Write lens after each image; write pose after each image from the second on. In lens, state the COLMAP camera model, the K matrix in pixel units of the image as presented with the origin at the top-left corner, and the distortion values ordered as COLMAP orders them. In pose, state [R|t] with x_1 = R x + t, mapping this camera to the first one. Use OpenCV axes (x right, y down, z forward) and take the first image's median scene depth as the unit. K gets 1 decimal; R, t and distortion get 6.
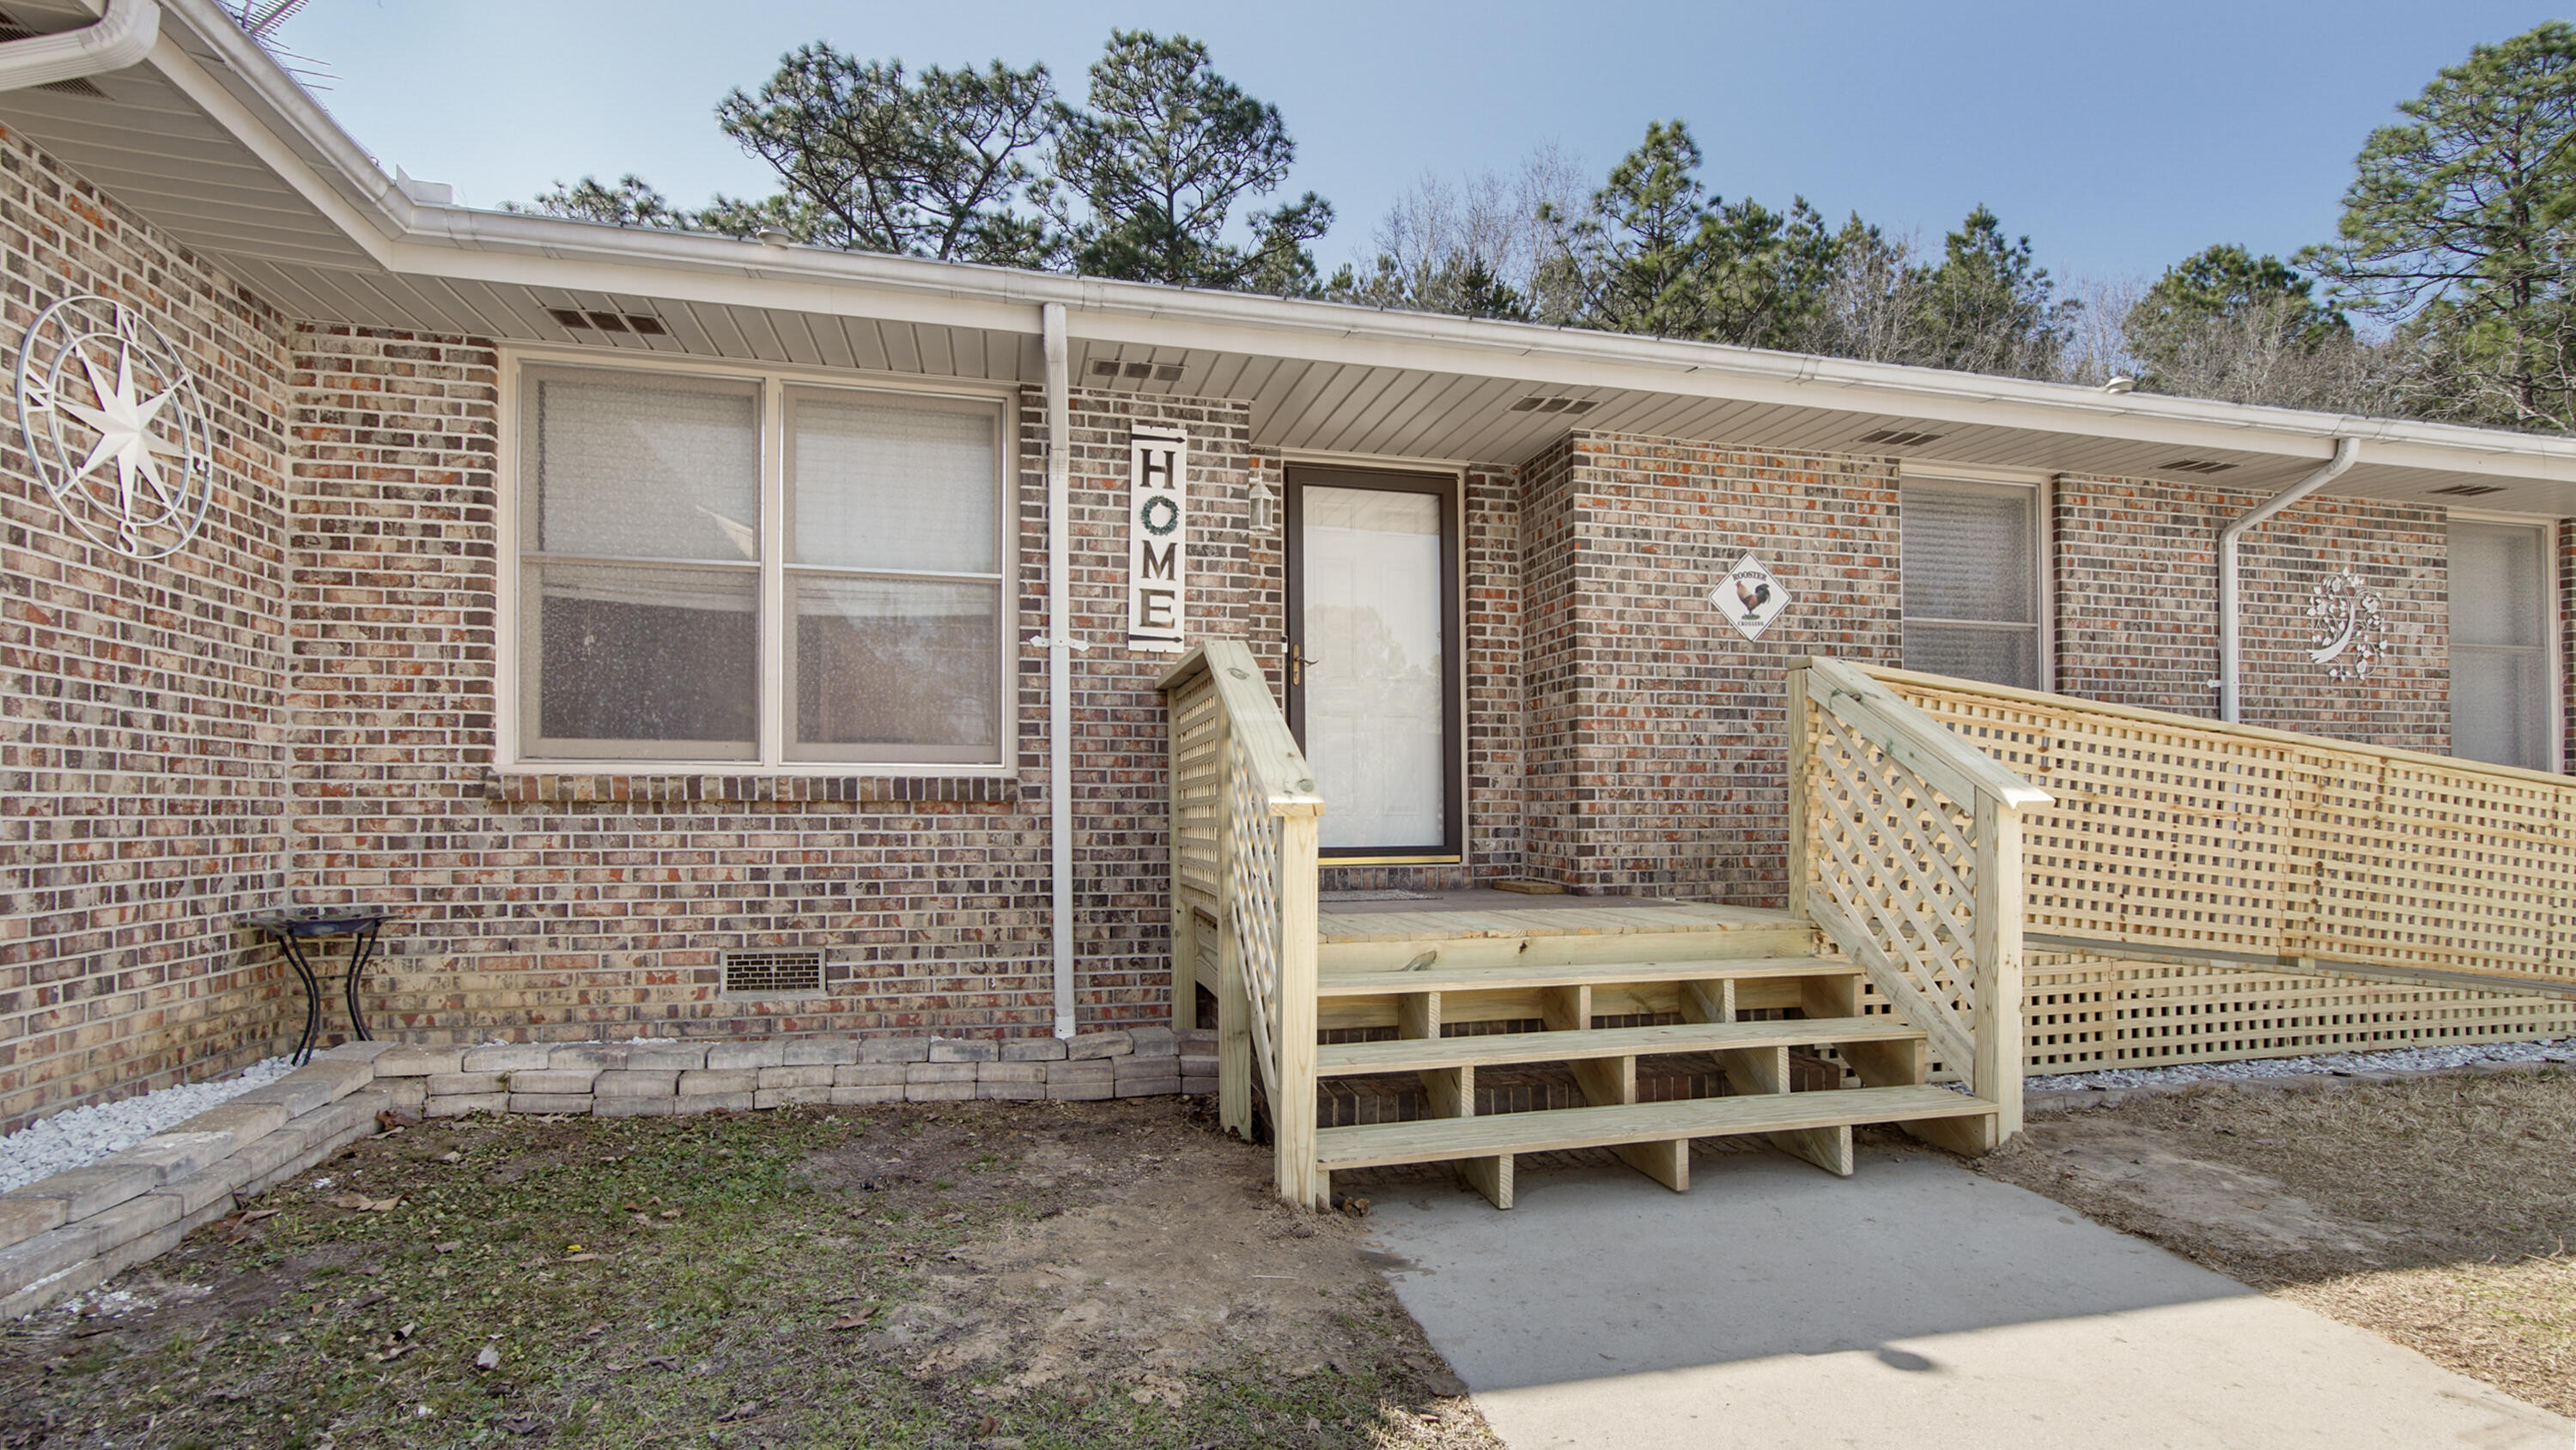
lens RADIAL K [[1153.9, 0, 1284.3], [0, 1153.9, 773.4], [0, 0, 1]] dist [-0.011509, 0.006963]
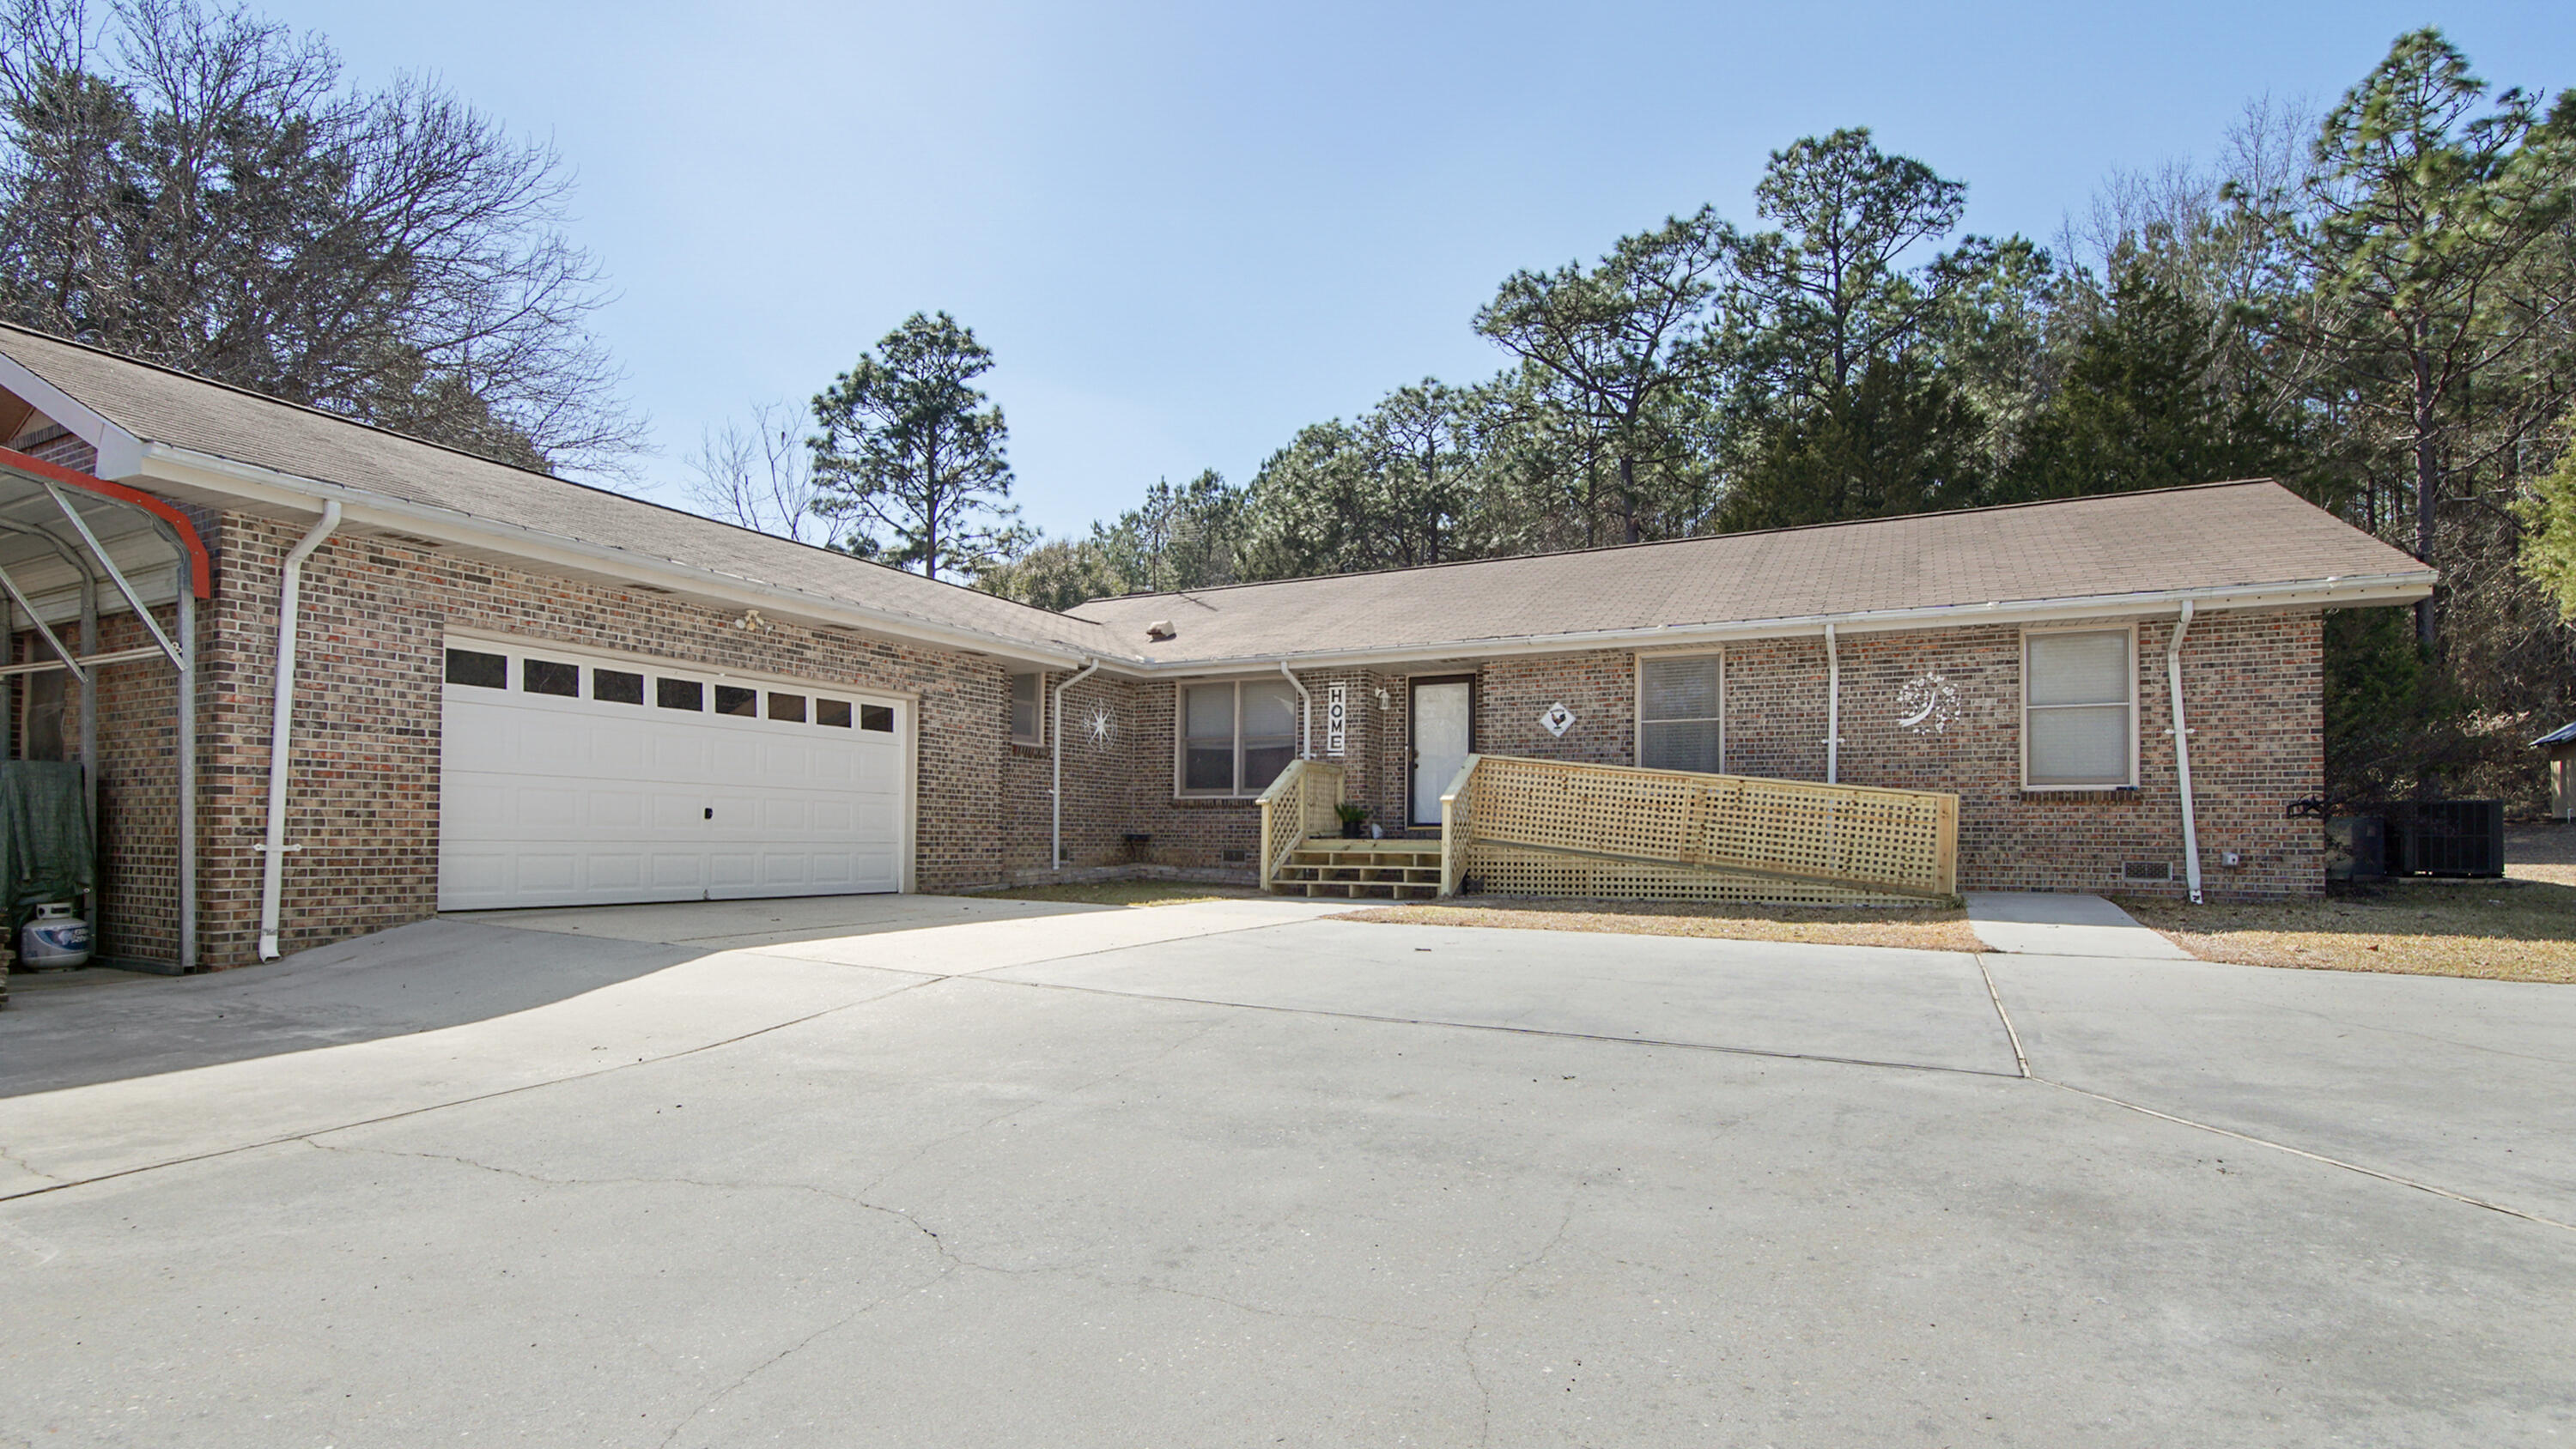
lens RADIAL K [[1153.9, 0, 1284.3], [0, 1153.9, 772.9], [0, 0, 1]] dist [-0.011509, 0.006963]
pose [[0.755014, -0.031000, -0.654975, 1.497340], [0.010796, 0.999334, -0.034853, 0.036806], [0.655620, 0.019244, 0.754846, -1.167111]]
